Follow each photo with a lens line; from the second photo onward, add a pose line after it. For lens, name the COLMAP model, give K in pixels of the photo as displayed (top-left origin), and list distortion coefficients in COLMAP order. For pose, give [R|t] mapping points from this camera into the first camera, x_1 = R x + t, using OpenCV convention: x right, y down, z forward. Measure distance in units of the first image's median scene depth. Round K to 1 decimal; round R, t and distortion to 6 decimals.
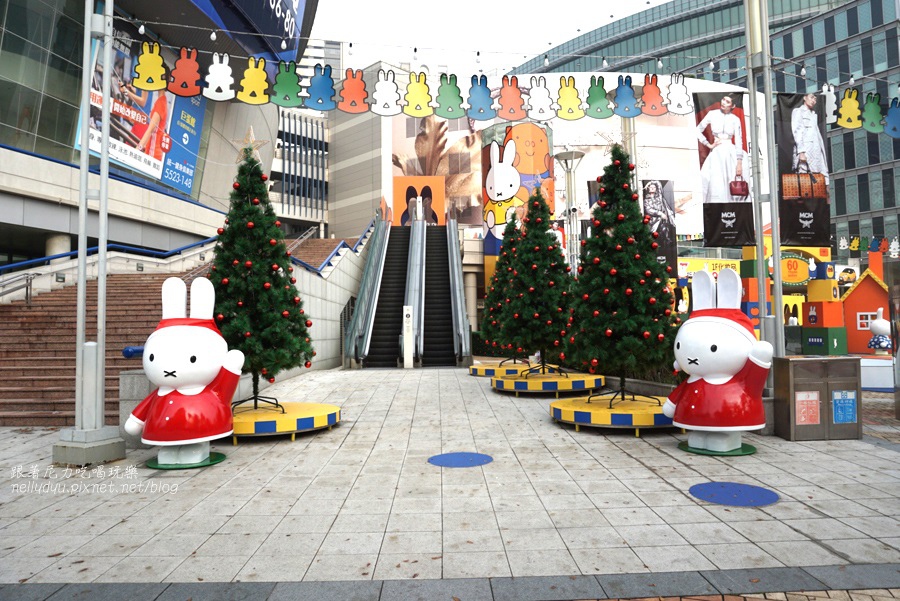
lens RADIAL K [[596.1, 0, 461.2], [0, 596.1, 300.7], [0, 0, 1]] dist [-0.038087, 0.024005]
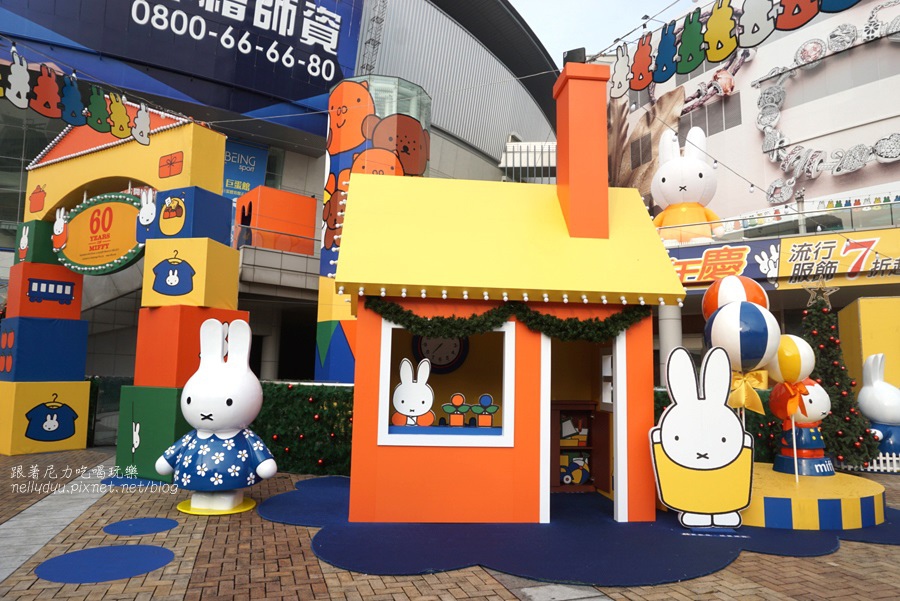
lens RADIAL K [[596.1, 0, 450.3], [0, 596.1, 297.7], [0, 0, 1]] dist [-0.038087, 0.024005]
pose [[0.617996, -0.078424, -0.782260, 3.202314], [0.009283, 0.995671, -0.092486, 0.091932], [0.786126, 0.049894, 0.616049, 3.010123]]
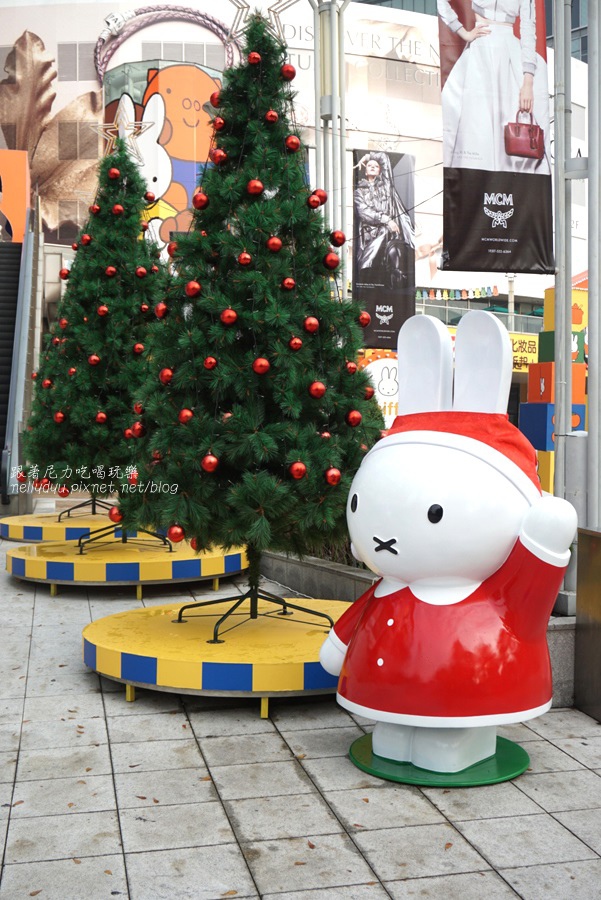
lens RADIAL K [[990.9, 0, 307.0], [0, 990.9, 445.9], [0, 0, 1]] dist [-0.020913, 0.000000]
pose [[0.977951, 0.019990, 0.207877, 0.162253], [-0.031172, 0.998230, 0.050656, 0.004783], [-0.206496, -0.056019, 0.976842, 0.300331]]
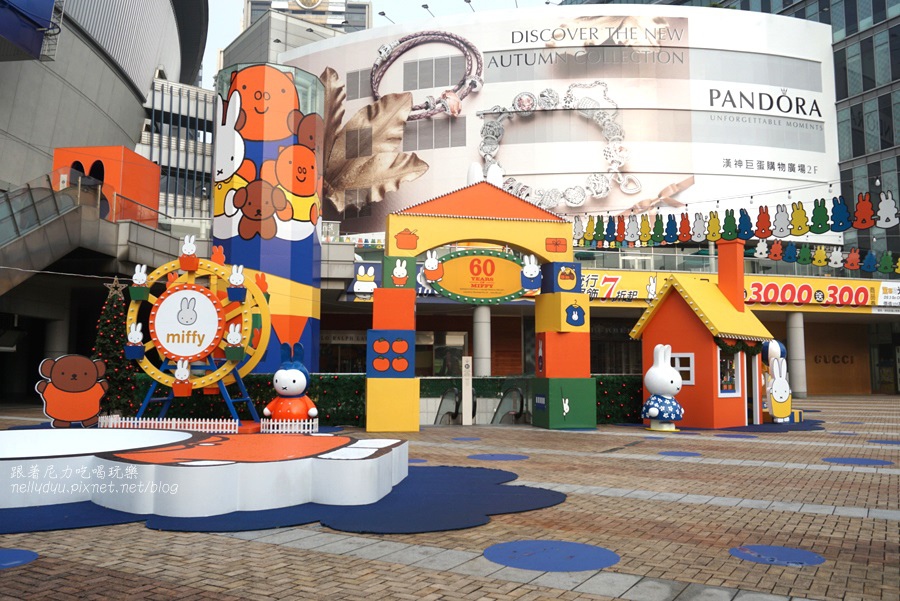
lens RADIAL K [[770.1, 0, 452.5], [0, 770.1, 303.1], [0, 0, 1]] dist [-0.011798, 0.020047]
pose [[0.986471, 0.006006, -0.163825, 2.089033], [-0.013322, 0.998960, -0.043595, 0.024248], [0.163393, 0.045188, 0.985526, 0.828819]]
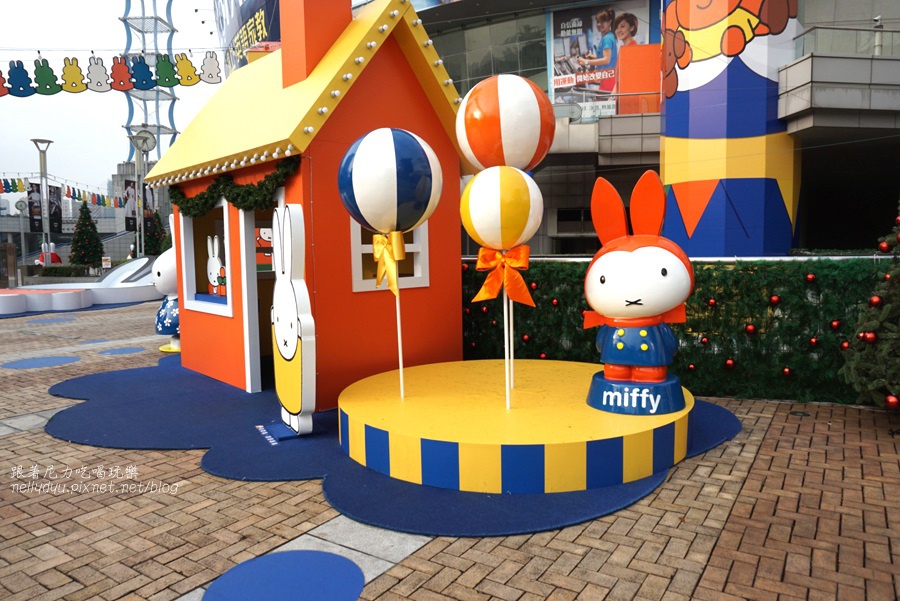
lens RADIAL K [[596.1, 0, 452.0], [0, 596.1, 310.5], [0, 0, 1]] dist [-0.038087, 0.024005]
pose [[-0.237965, 0.115955, -0.964327, 3.337065], [0.064922, 0.992527, 0.103325, 0.143269], [0.969102, -0.038019, -0.243715, 4.076369]]
